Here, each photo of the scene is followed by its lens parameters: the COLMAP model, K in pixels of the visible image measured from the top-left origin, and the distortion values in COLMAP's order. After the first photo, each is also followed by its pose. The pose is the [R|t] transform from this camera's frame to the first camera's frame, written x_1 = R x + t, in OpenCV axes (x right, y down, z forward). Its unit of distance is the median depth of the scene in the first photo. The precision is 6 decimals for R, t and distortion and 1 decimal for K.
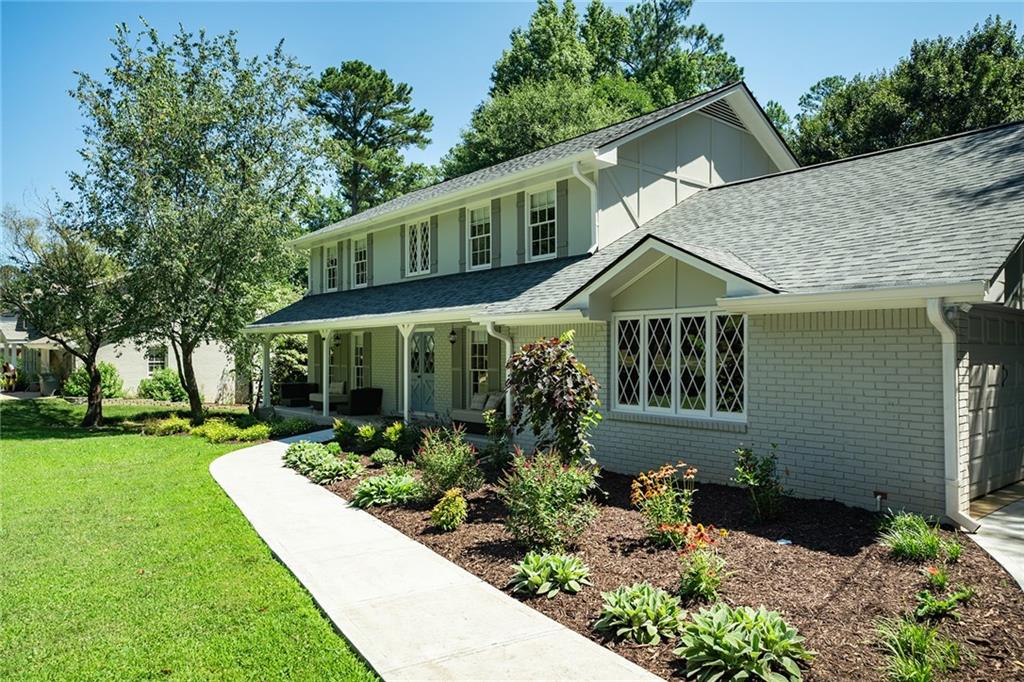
lens RADIAL K [[689.2, 0, 515.0], [0, 689.2, 342.3], [0, 0, 1]] dist [0.019719, 0.005521]
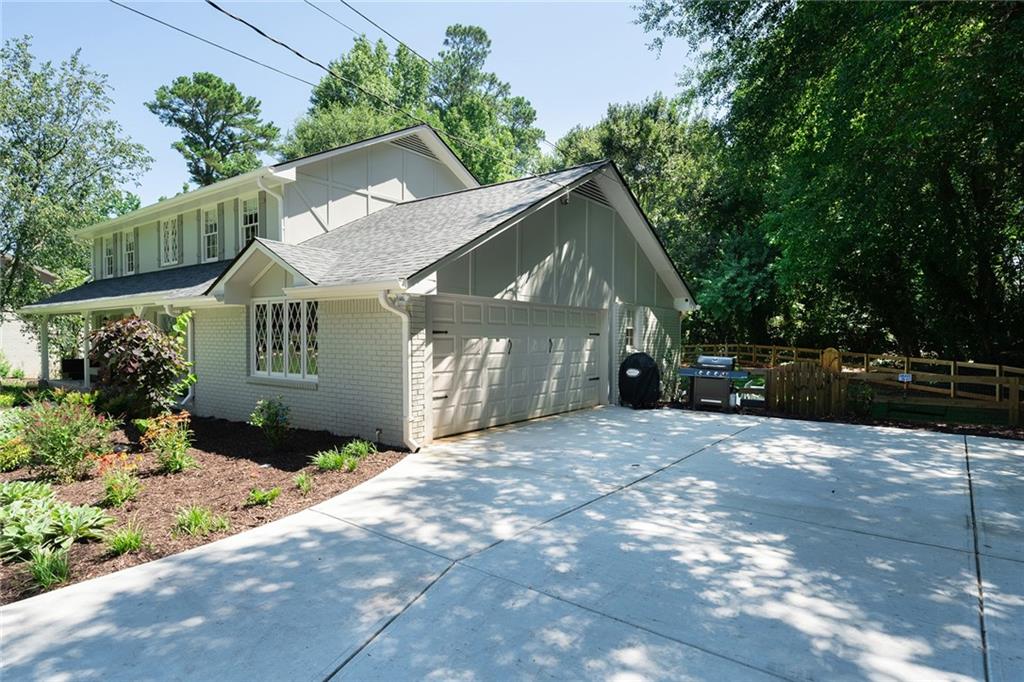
lens RADIAL K [[567.3, 0, 508.9], [0, 567.3, 343.7], [0, 0, 1]] dist [-0.005643, 0.002018]
pose [[0.975177, -0.000104, 0.221429, 0.129303], [-0.006778, 0.999517, 0.030321, 0.001843], [-0.221325, -0.031069, 0.974705, -0.042547]]
